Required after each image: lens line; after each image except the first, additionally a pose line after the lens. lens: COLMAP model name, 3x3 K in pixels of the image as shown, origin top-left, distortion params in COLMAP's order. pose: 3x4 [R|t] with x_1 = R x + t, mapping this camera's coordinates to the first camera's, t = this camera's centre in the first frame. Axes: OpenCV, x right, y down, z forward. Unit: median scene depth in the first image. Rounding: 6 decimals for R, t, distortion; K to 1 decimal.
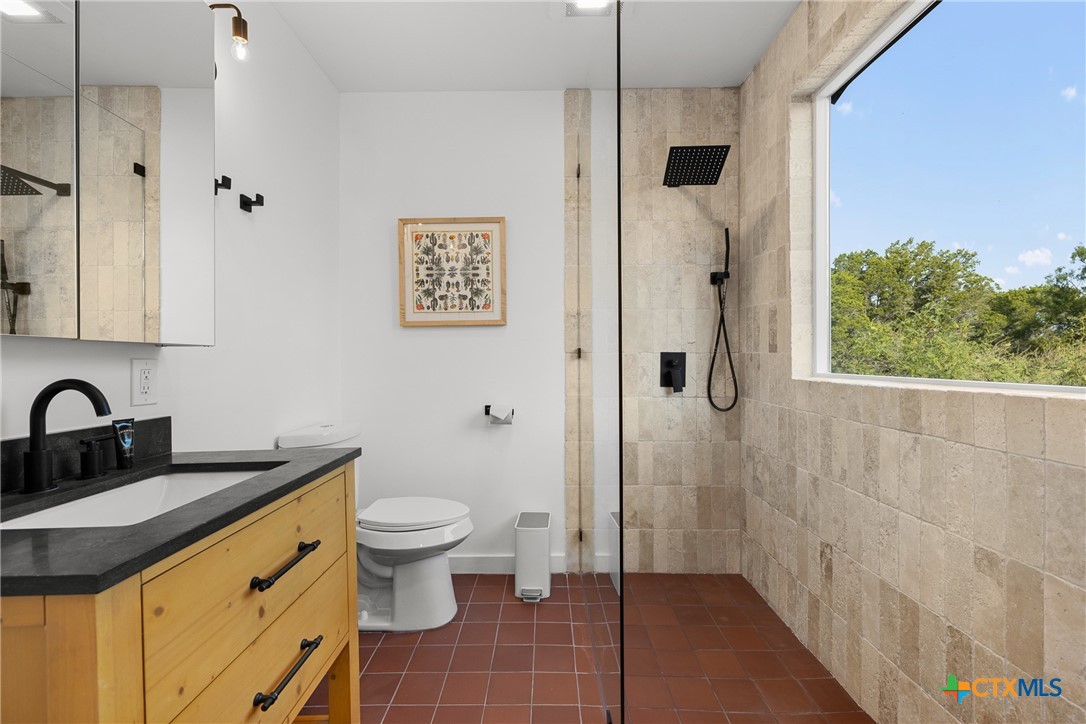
lens RADIAL K [[457.7, 0, 544.4], [0, 457.7, 359.4], [0, 0, 1]] dist [-0.000303, 0.000025]
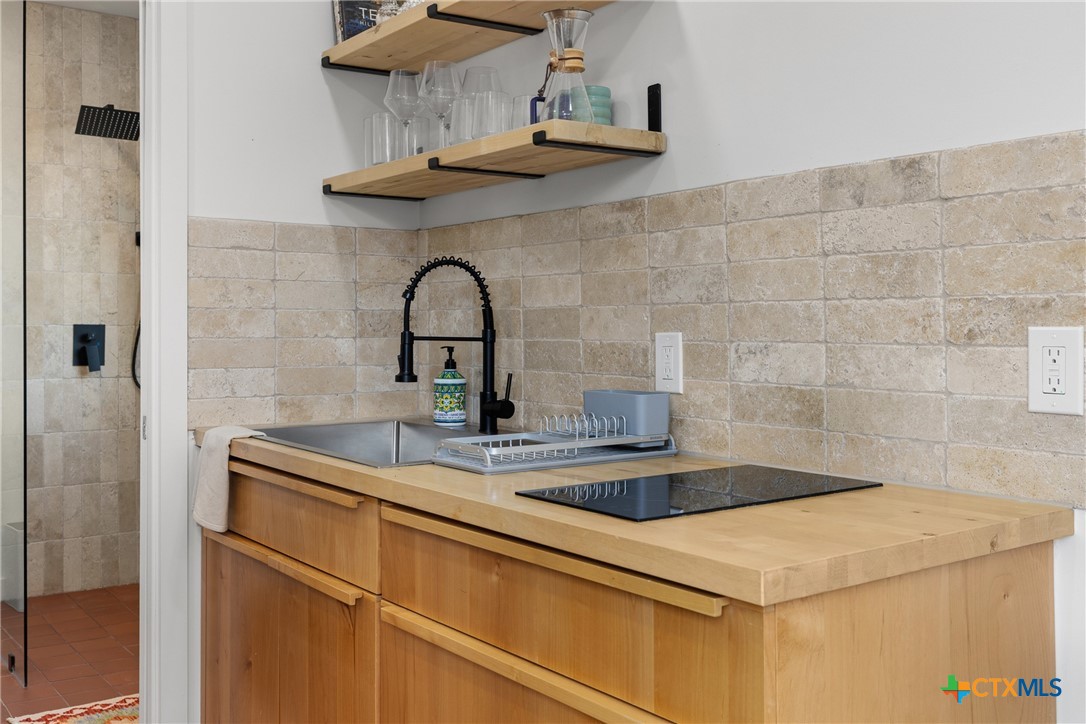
lens RADIAL K [[1079.3, 0, 559.0], [0, 1079.3, 321.4], [0, 0, 1]] dist [0.000205, 0.000000]
pose [[0.801556, 0.005649, 0.597893, -0.211099], [0.003079, 0.999903, -0.013574, 0.008221], [-0.597912, 0.012721, 0.801461, -1.099223]]
